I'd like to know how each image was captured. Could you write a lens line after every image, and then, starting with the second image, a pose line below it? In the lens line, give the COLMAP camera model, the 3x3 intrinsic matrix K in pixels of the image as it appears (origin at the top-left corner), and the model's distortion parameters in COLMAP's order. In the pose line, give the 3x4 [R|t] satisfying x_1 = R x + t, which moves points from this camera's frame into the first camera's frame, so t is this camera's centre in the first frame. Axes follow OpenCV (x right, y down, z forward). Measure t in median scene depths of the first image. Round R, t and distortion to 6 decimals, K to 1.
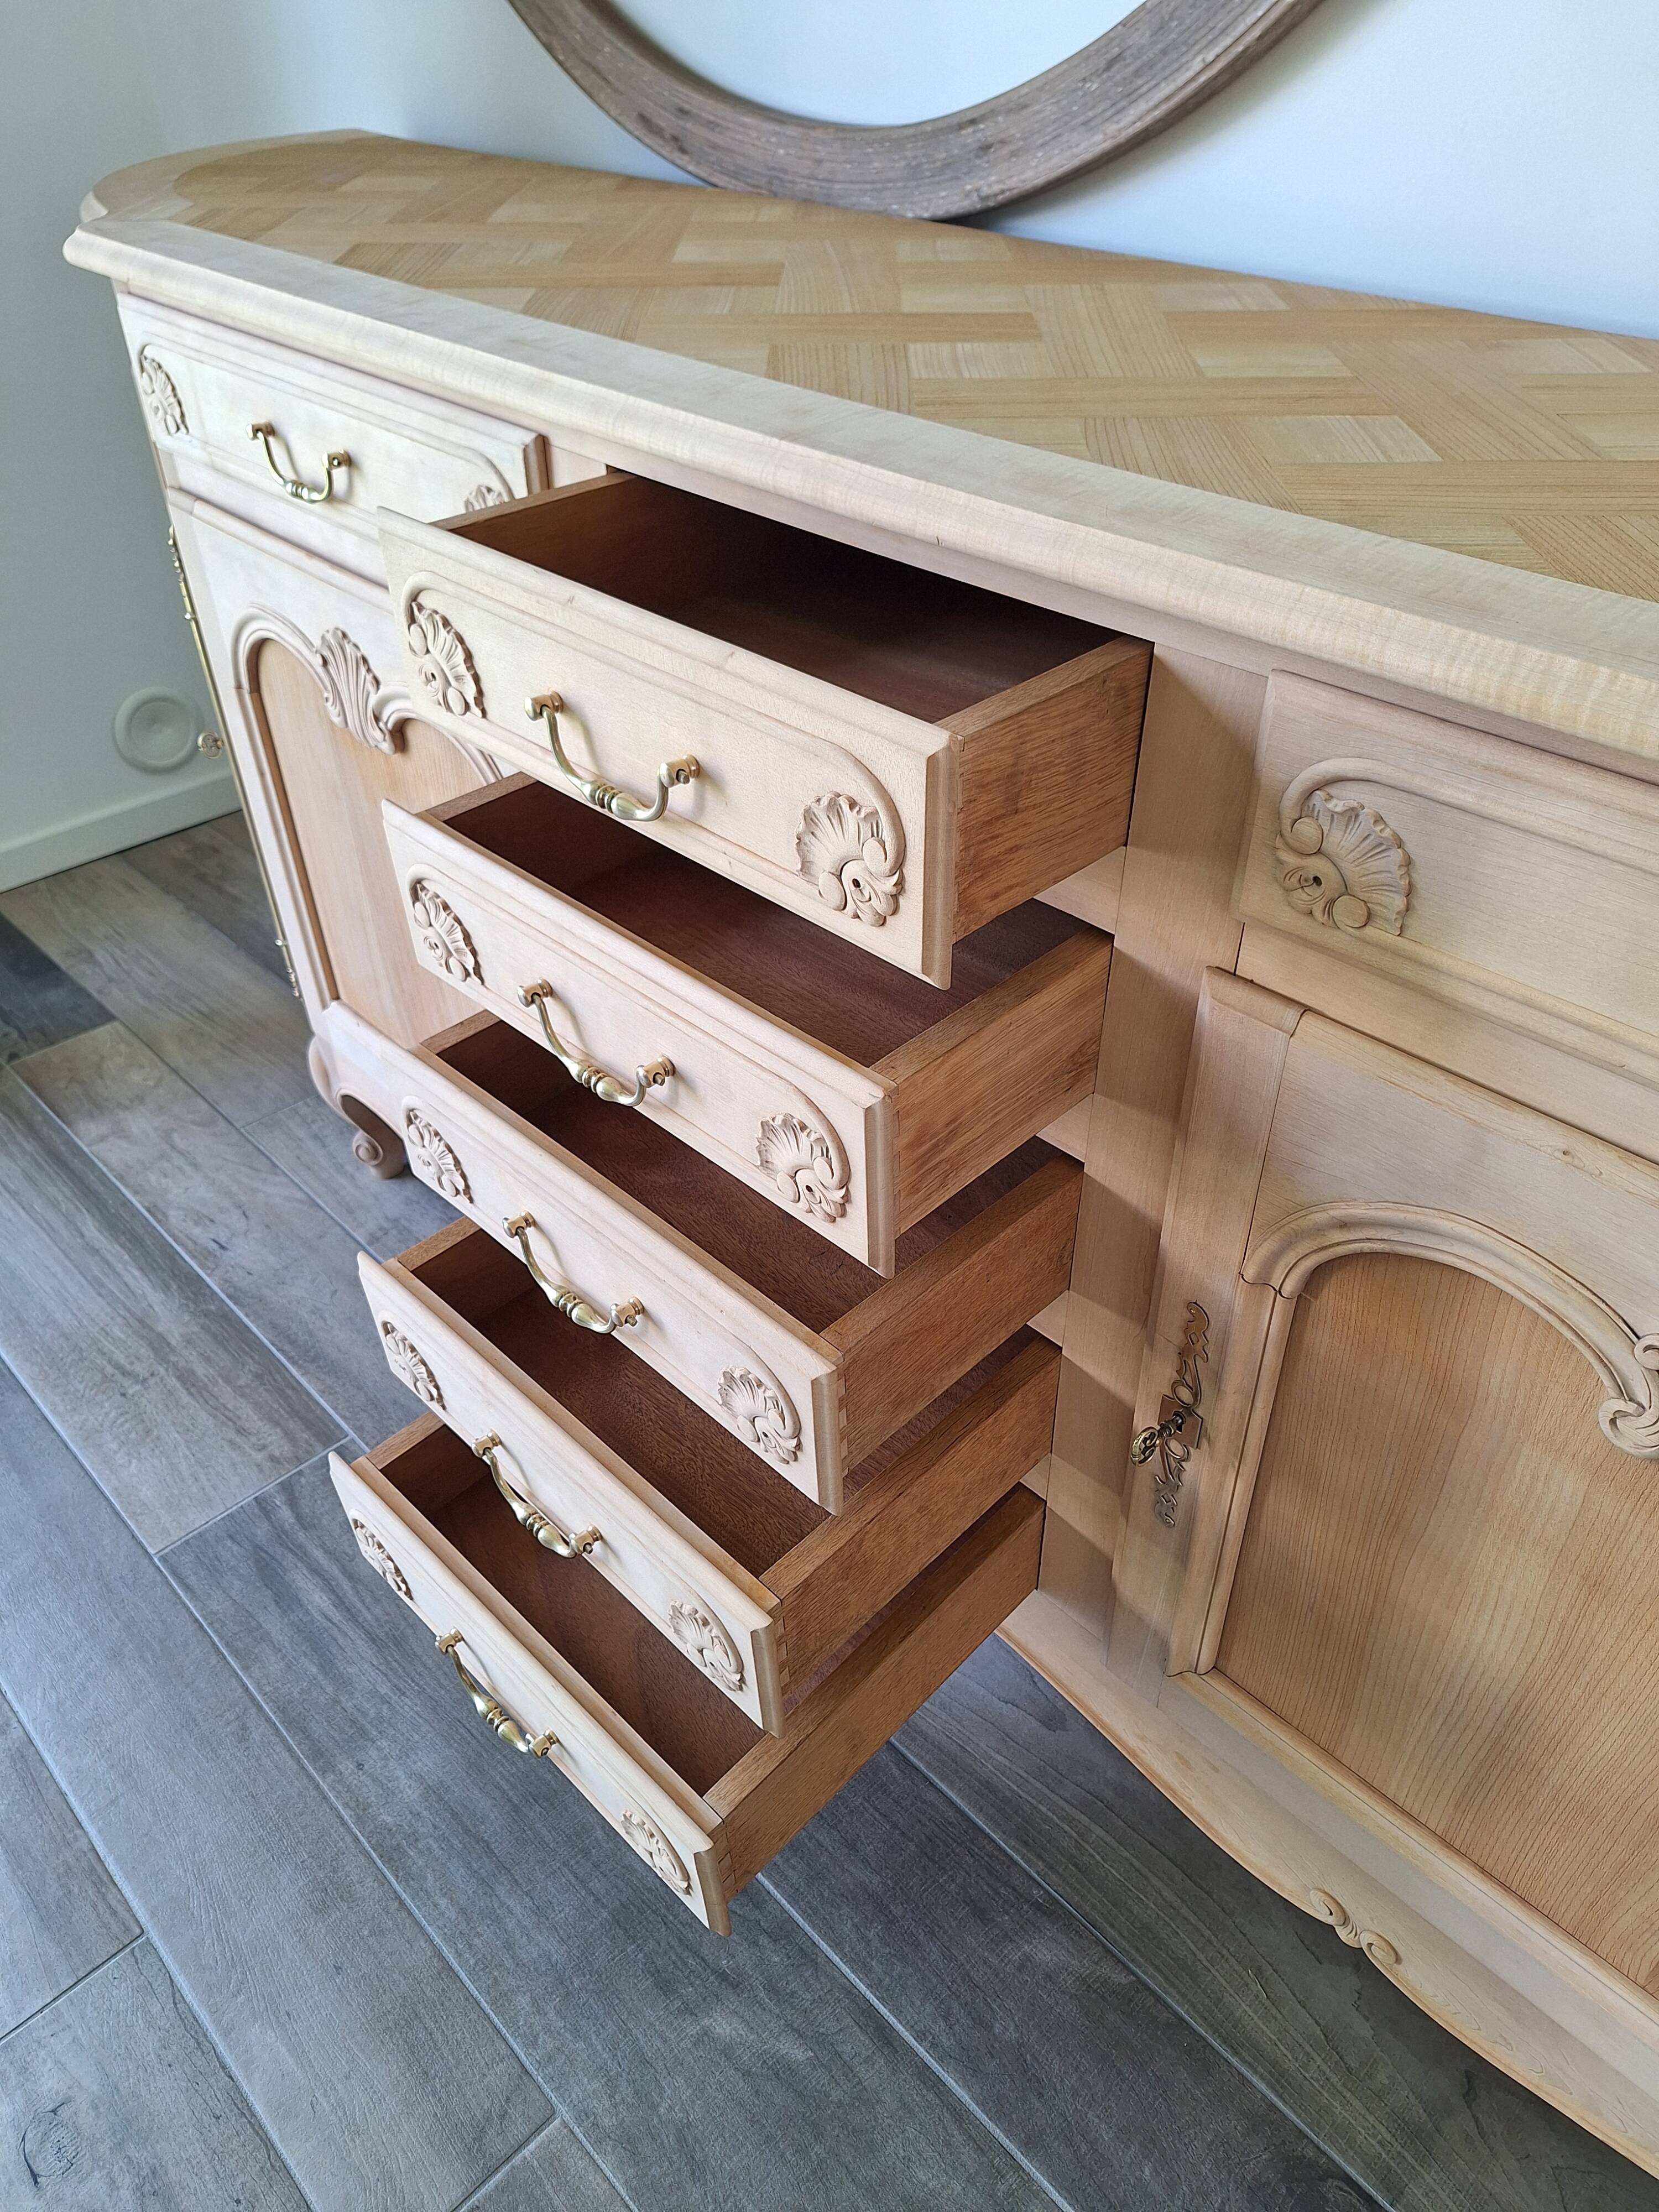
lens RADIAL K [[1538.6, 0, 832.5], [0, 1538.6, 1129.5], [0, 0, 1]] dist [0.076302, -0.083969]
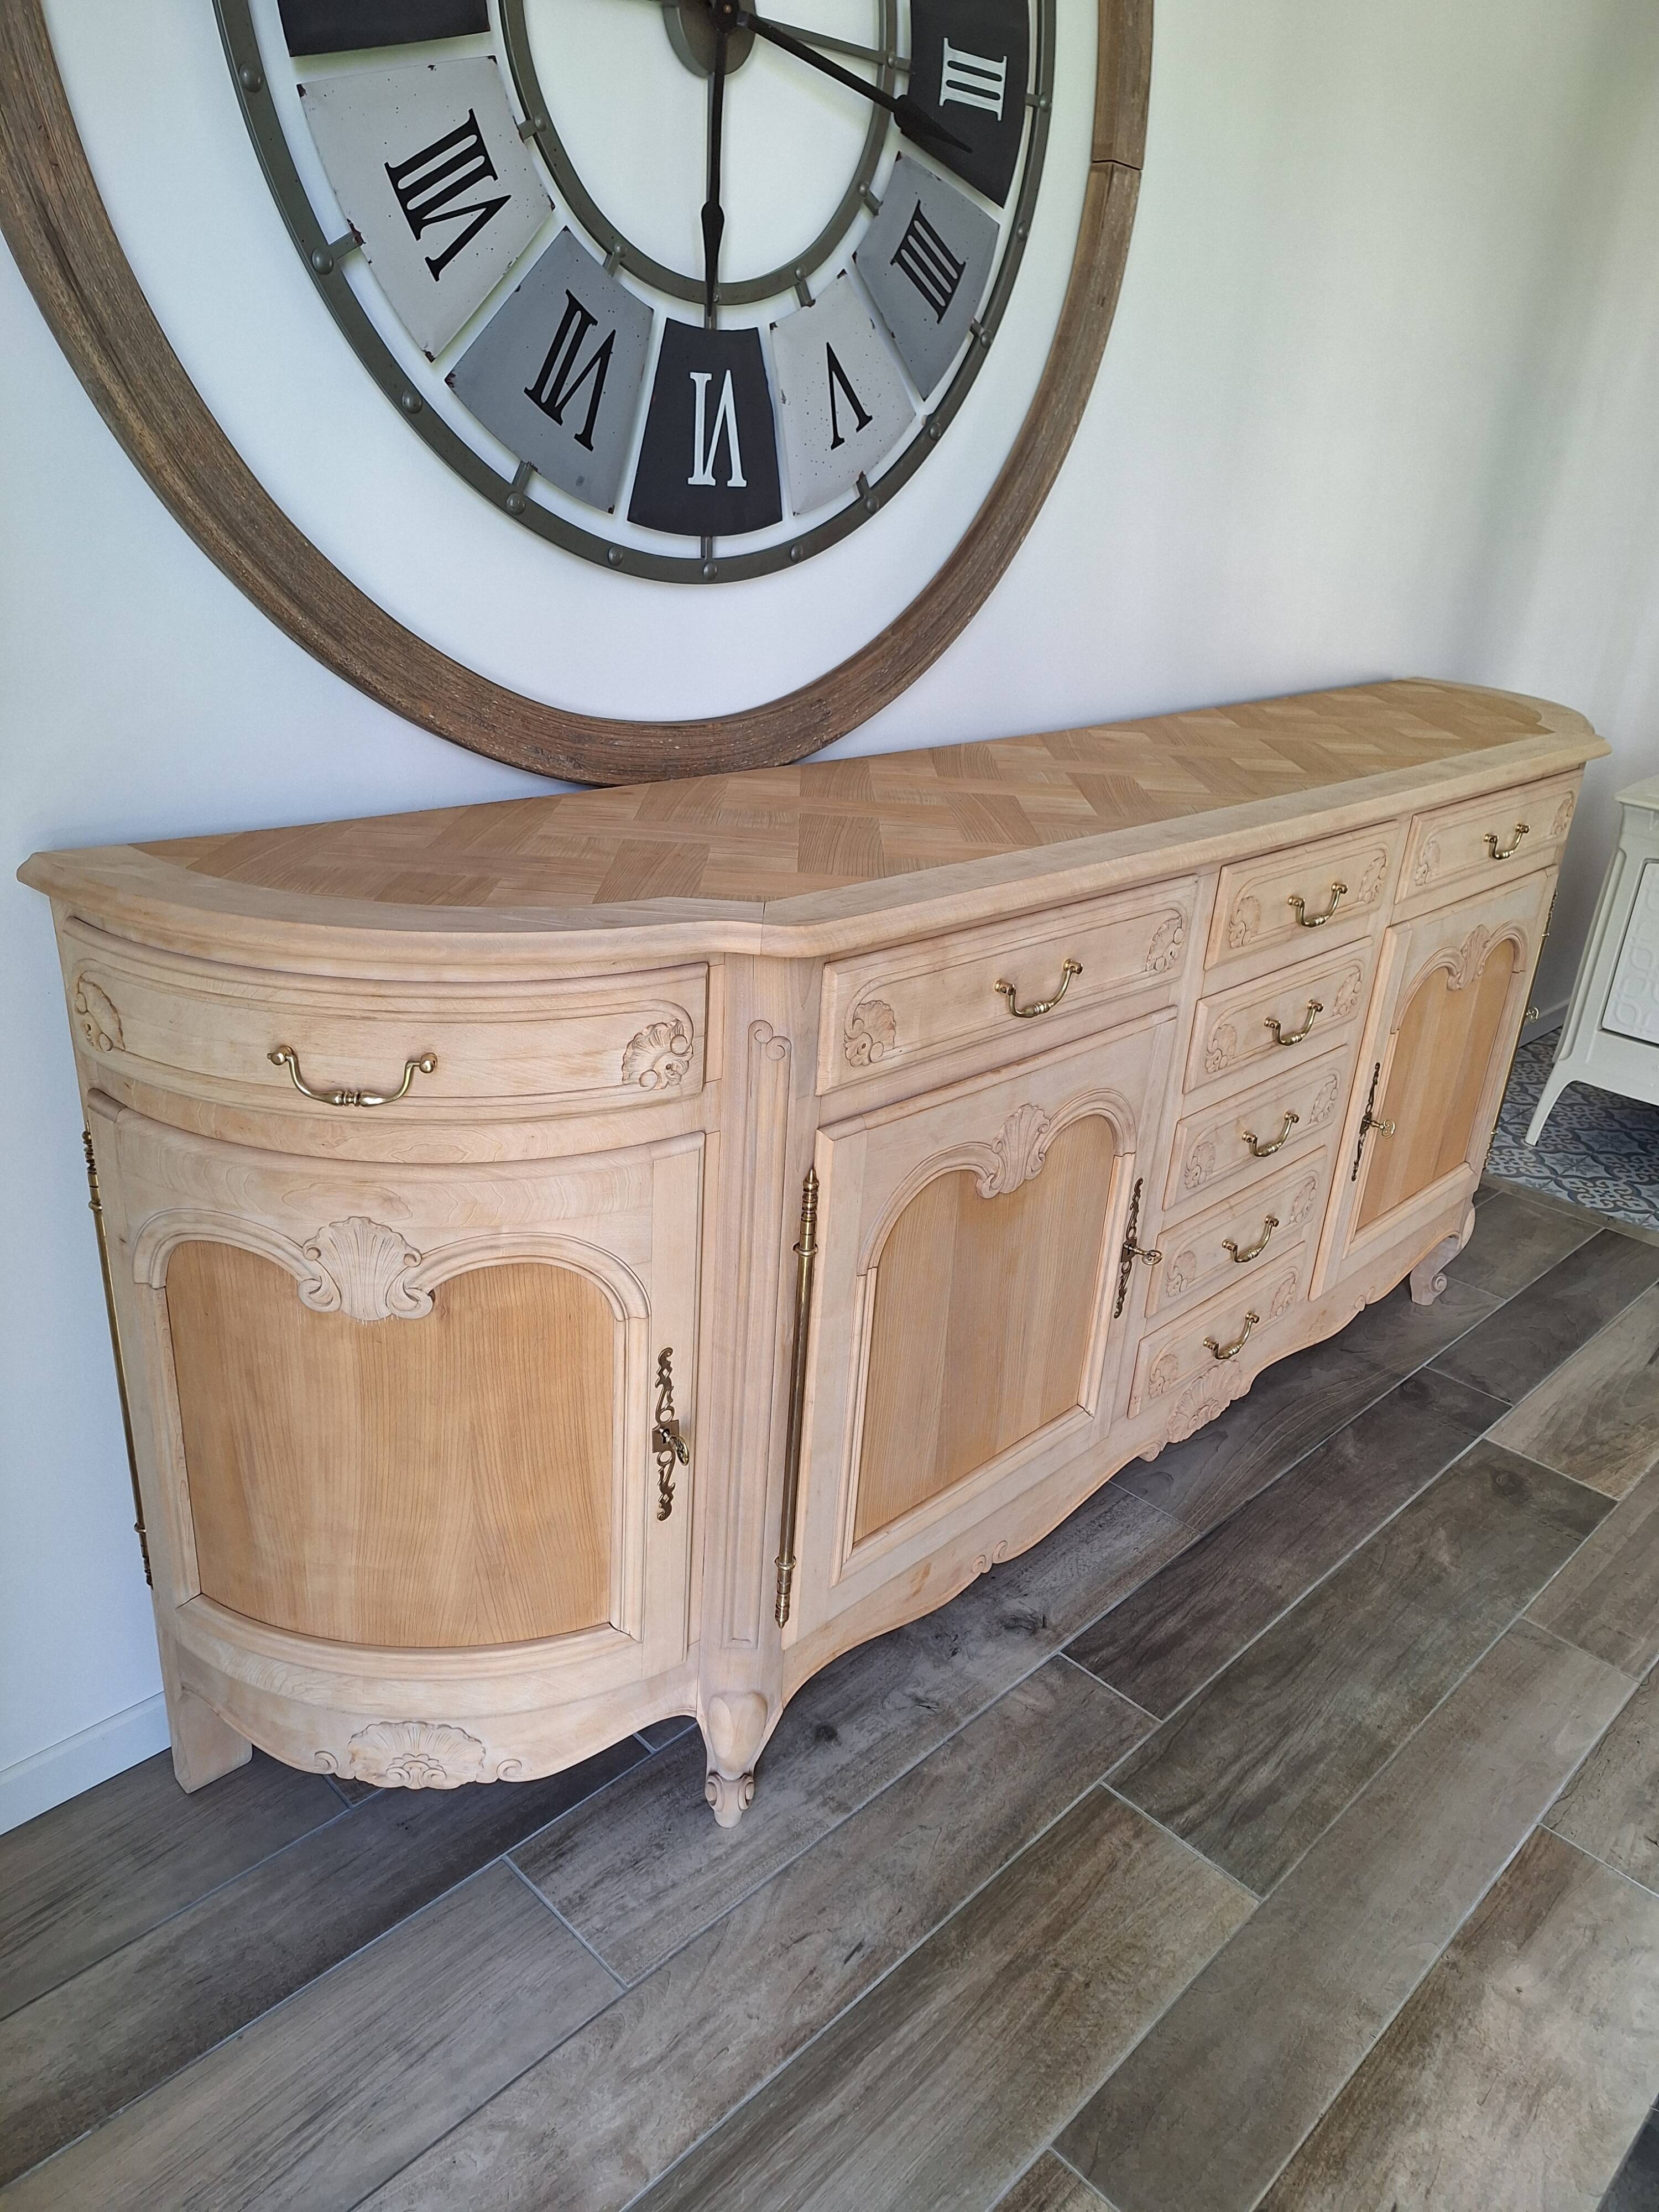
lens RADIAL K [[1538.6, 0, 837.9], [0, 1538.6, 1123.7], [0, 0, 1]] dist [0.076302, -0.083969]
pose [[-0.026166, -0.398325, 0.916871, -1.383860], [0.573303, 0.745384, 0.340185, -0.775909], [-0.818925, 0.534546, 0.208858, 0.815198]]
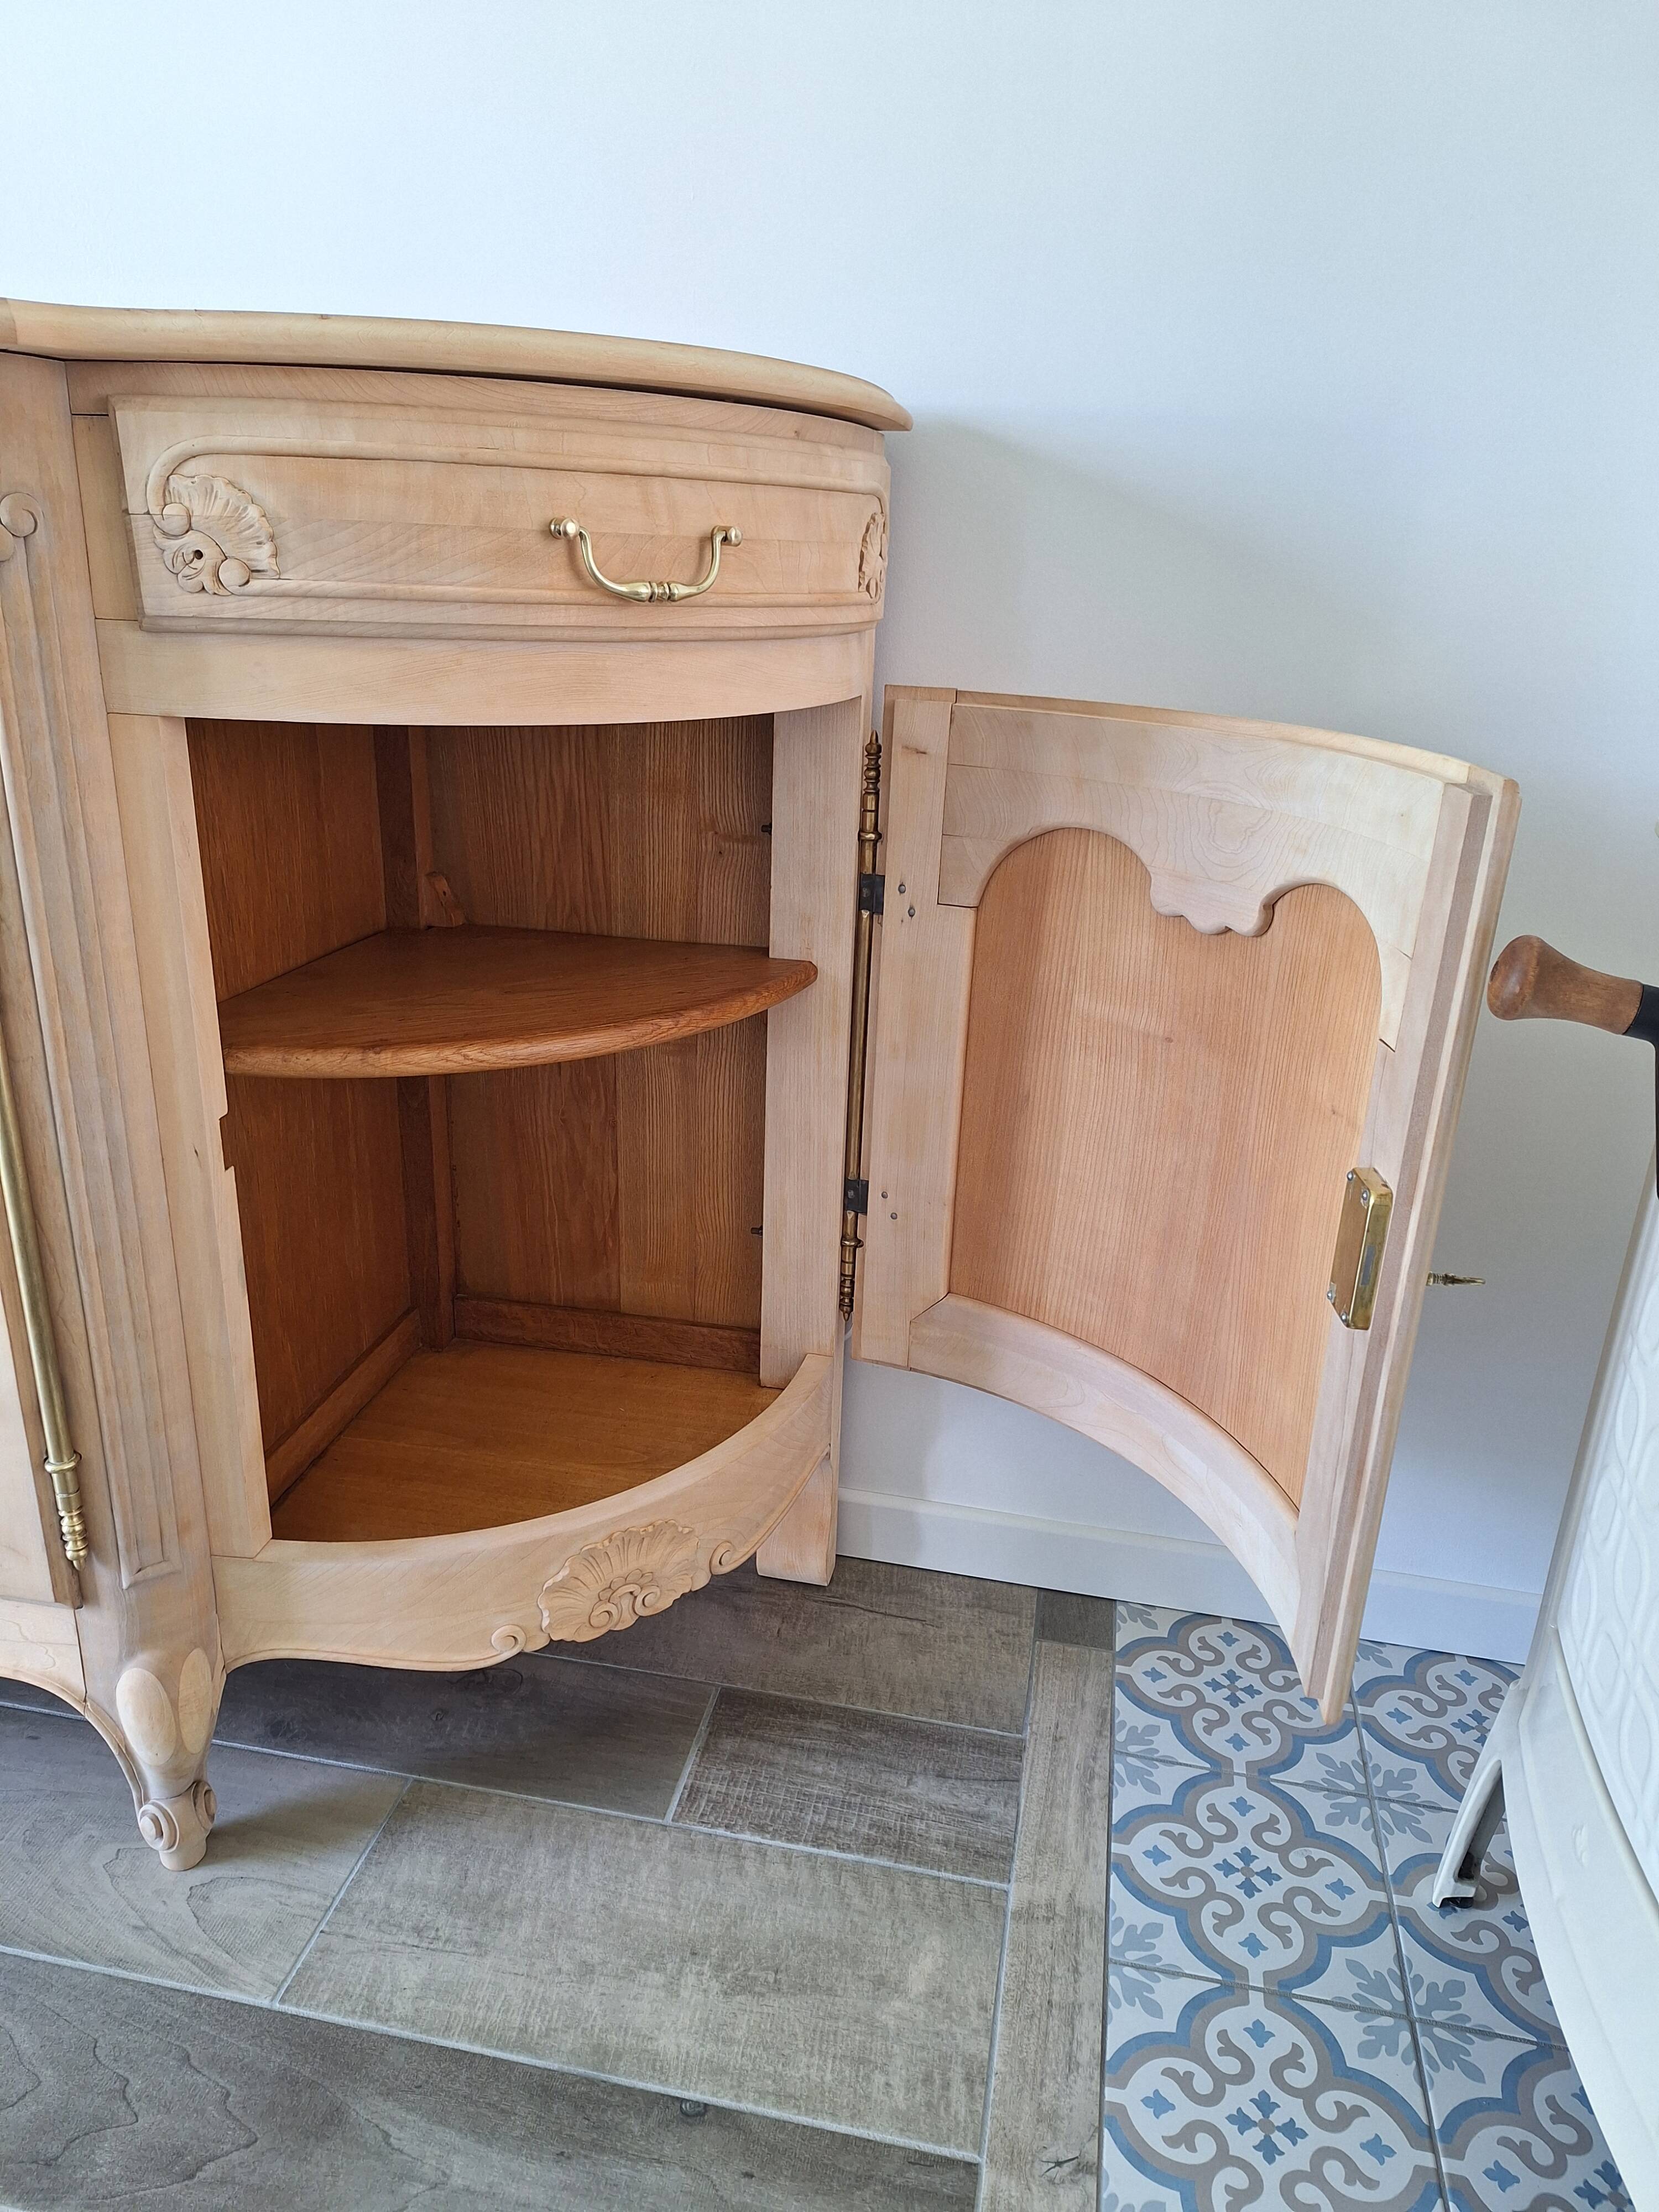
lens RADIAL K [[1531.3, 0, 820.7], [0, 1531.3, 1125.0], [0, 0, 1]] dist [0.098789, -0.120288]
pose [[0.821118, -0.165244, 0.546315, 0.369191], [0.326585, 0.921021, -0.212279, 0.542063], [-0.468090, 0.352724, 0.810233, -0.294422]]
